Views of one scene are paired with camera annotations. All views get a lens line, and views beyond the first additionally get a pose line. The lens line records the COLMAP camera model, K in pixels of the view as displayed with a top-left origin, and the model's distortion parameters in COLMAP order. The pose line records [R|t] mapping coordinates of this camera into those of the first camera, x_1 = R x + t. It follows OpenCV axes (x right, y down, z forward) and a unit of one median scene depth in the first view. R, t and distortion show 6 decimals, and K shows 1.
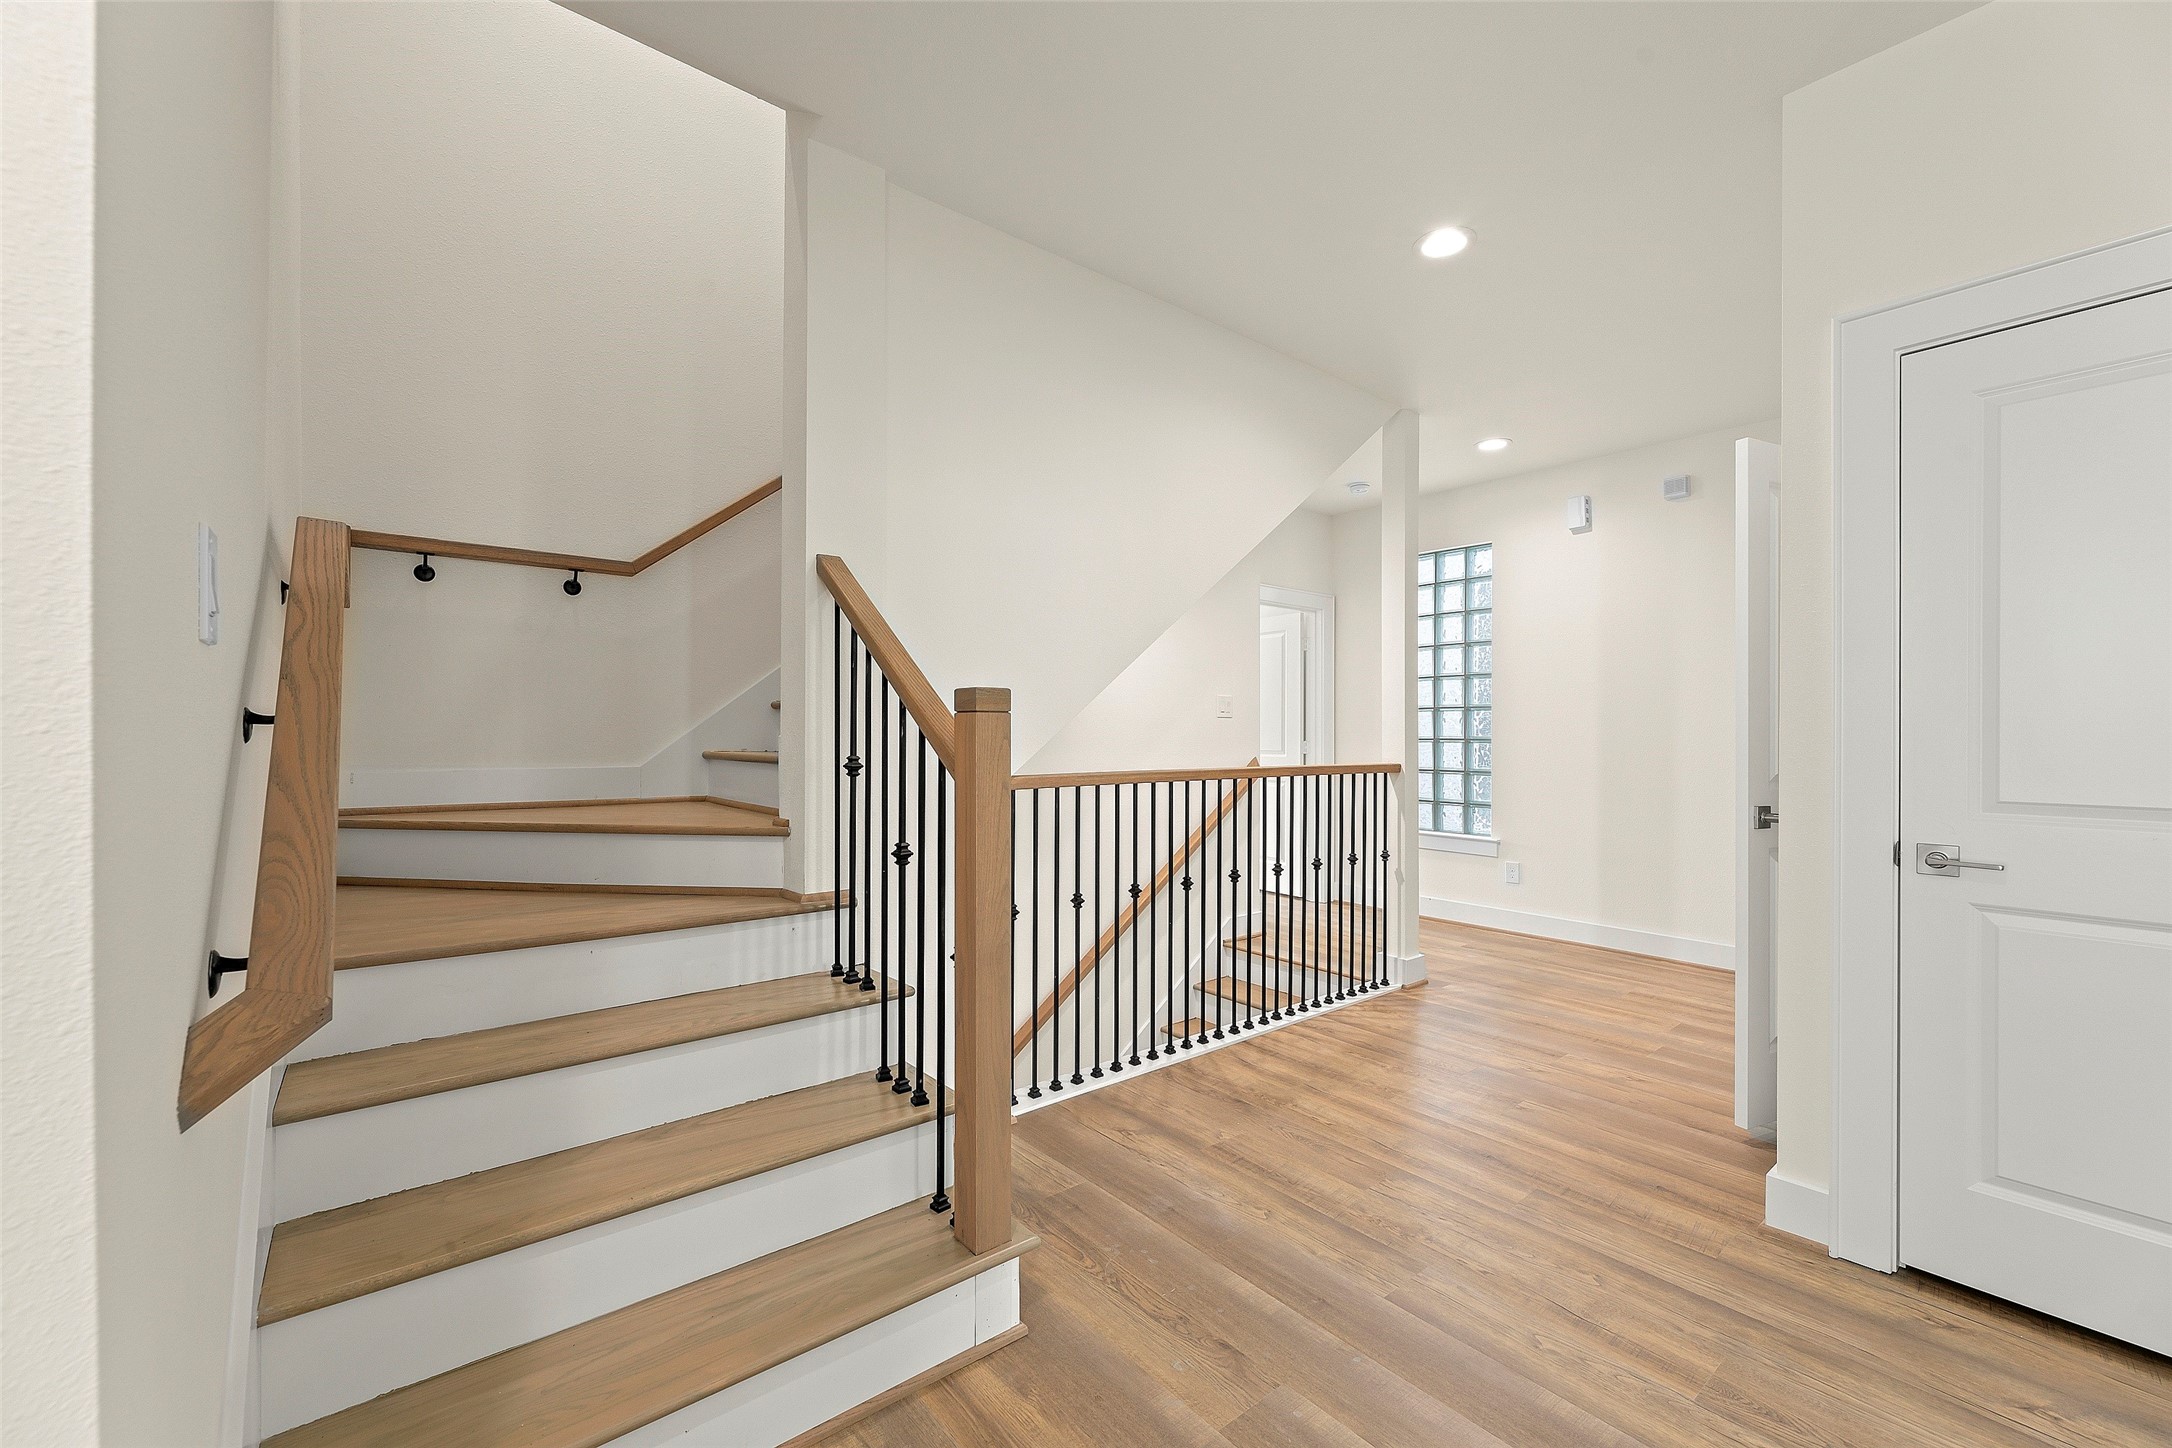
lens RADIAL K [[864.1, 0, 1075.7], [0, 864.1, 727.1], [0, 0, 1]] dist [-0.001519, -0.000525]
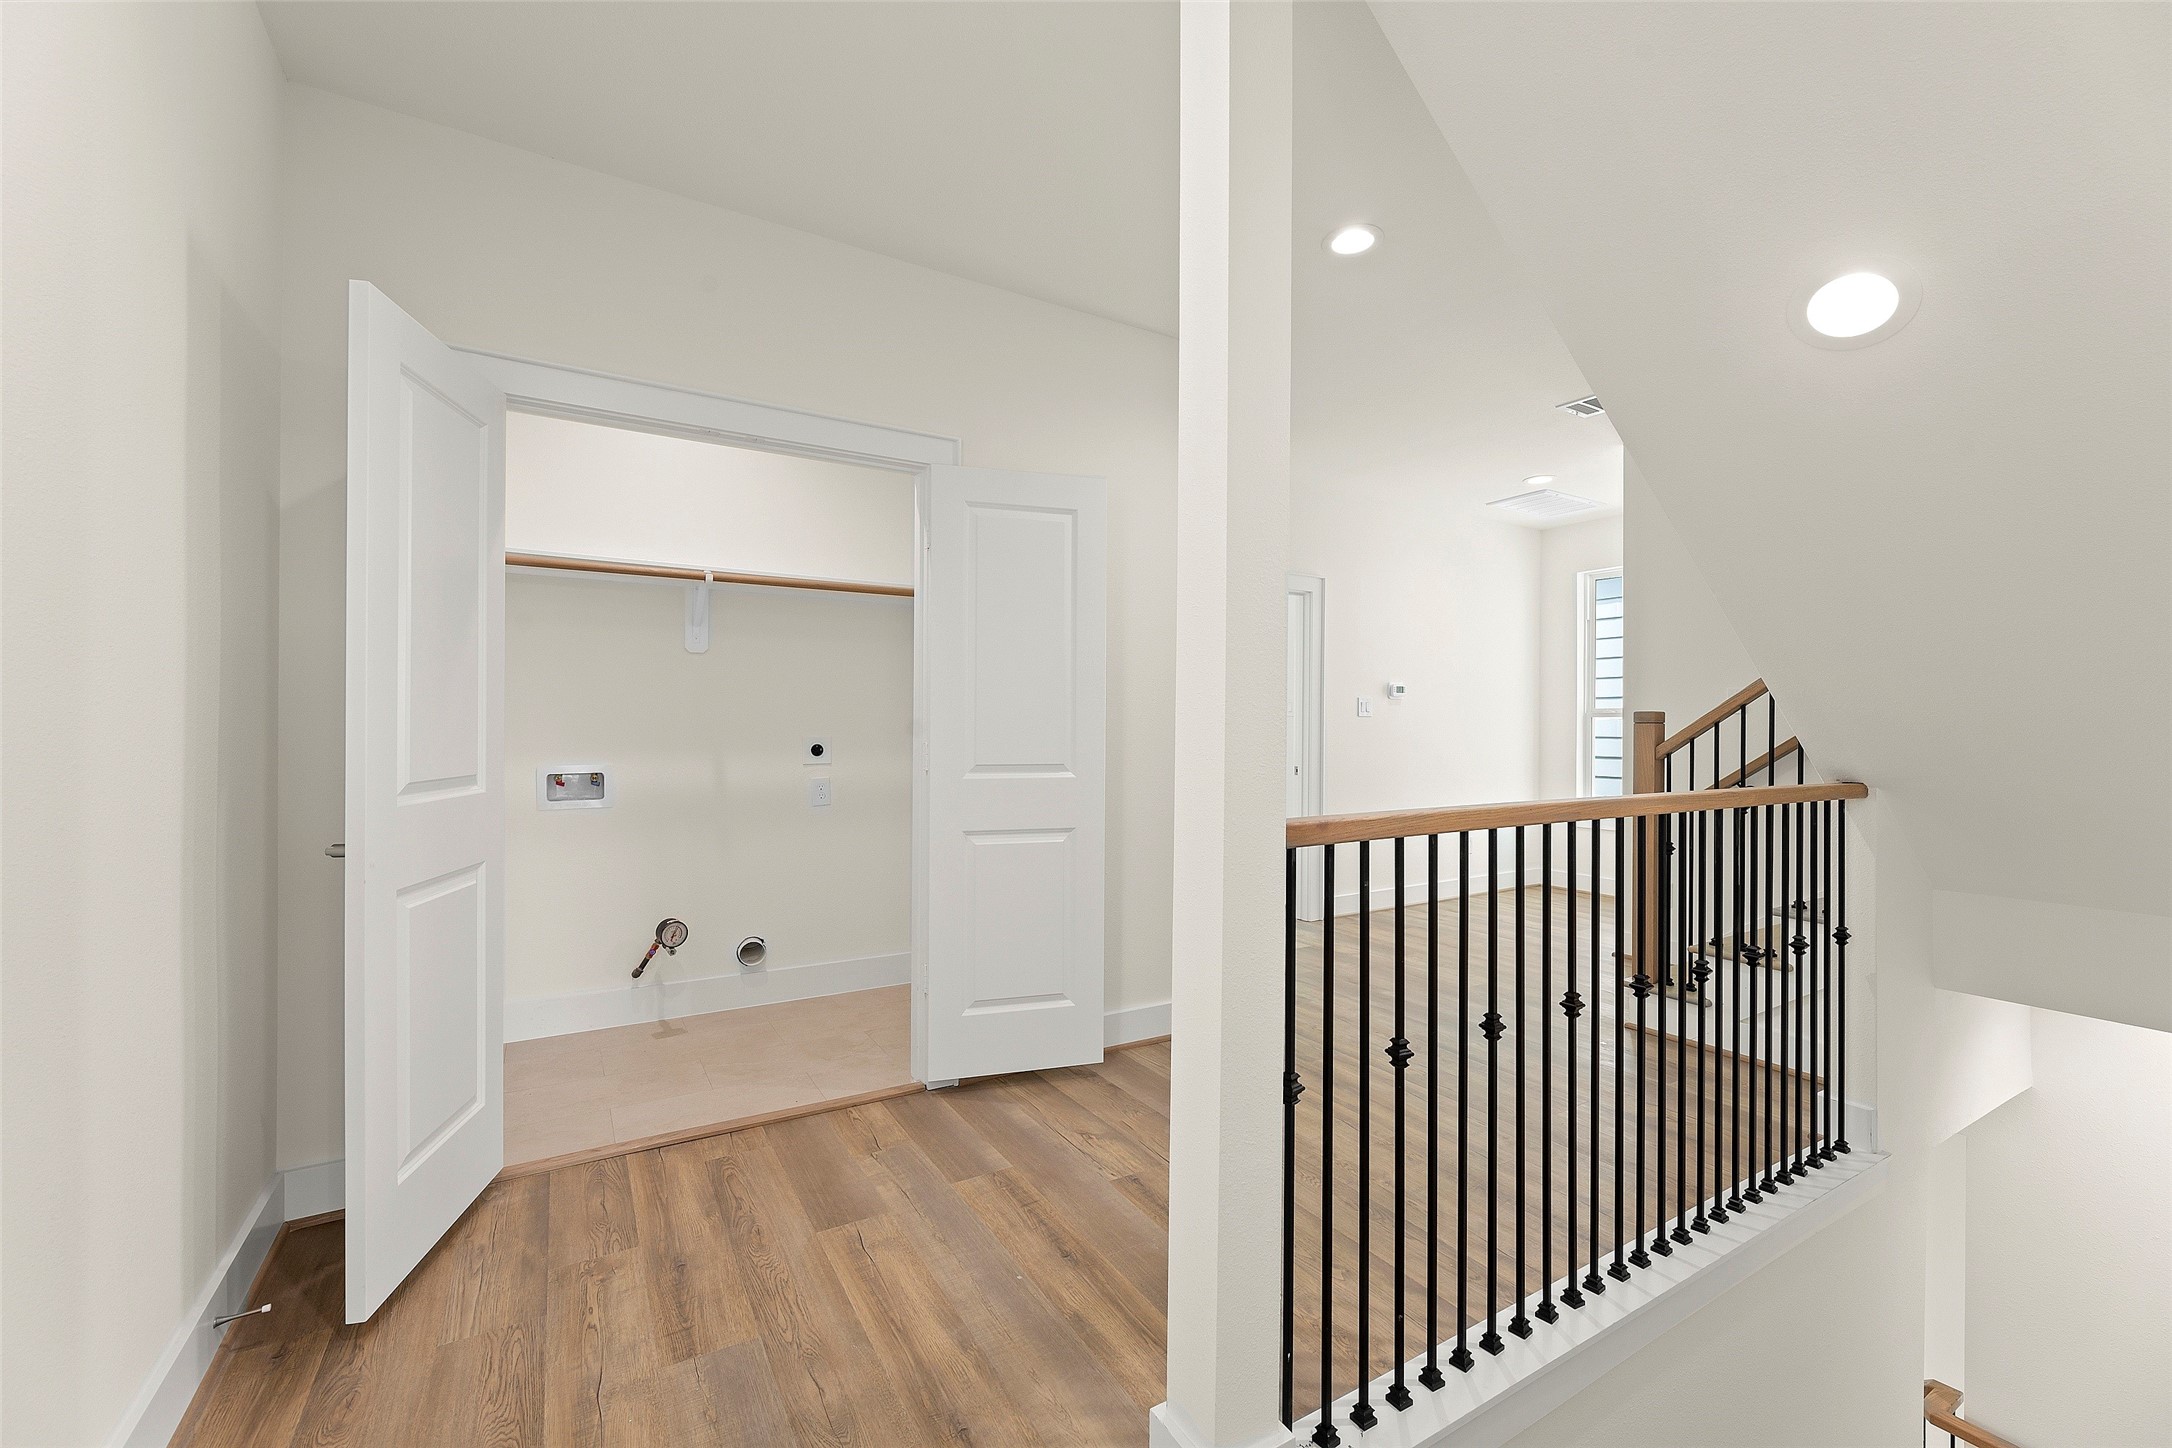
lens RADIAL K [[864.1, 0, 1075.7], [0, 864.1, 727.1], [0, 0, 1]] dist [-0.001519, -0.000525]
pose [[-0.988672, -0.005758, 0.149980, 0.430023], [-0.006509, 0.999969, -0.004521, 0.009352], [-0.149949, -0.005446, -0.988679, 1.481642]]
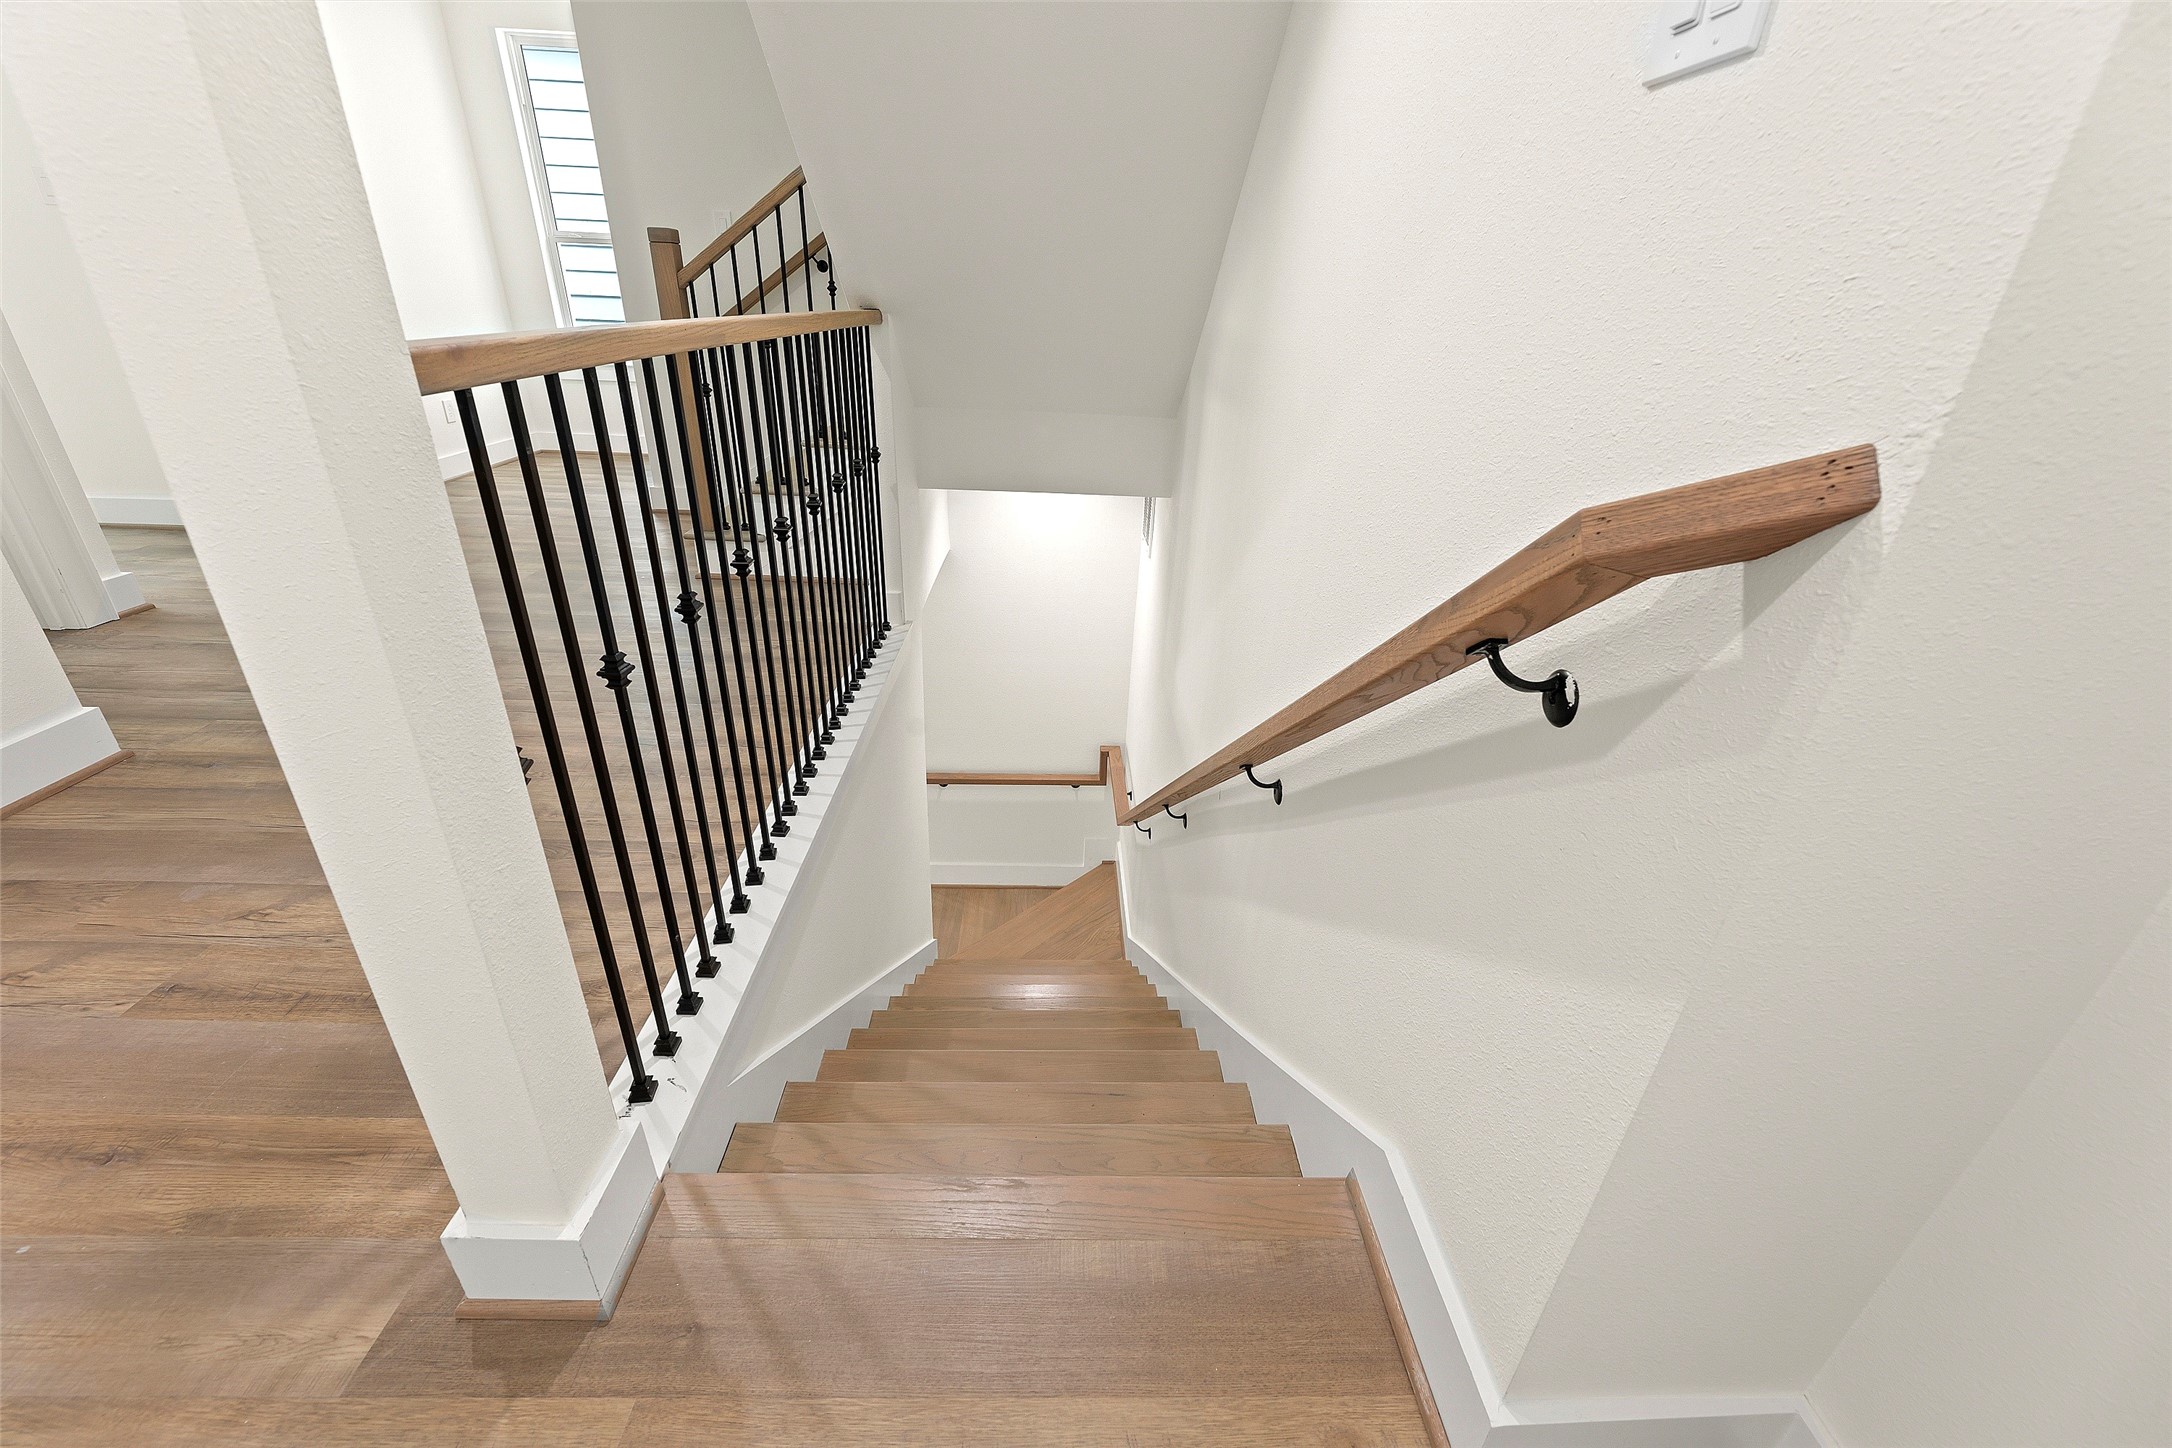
lens RADIAL K [[864.1, 0, 1075.7], [0, 864.1, 727.1], [0, 0, 1]] dist [-0.001519, -0.000525]
pose [[-0.612640, 0.330559, -0.717915, 0.468857], [-0.037208, 0.895268, 0.443972, 0.030704], [0.789486, 0.298707, -0.536178, 1.368042]]
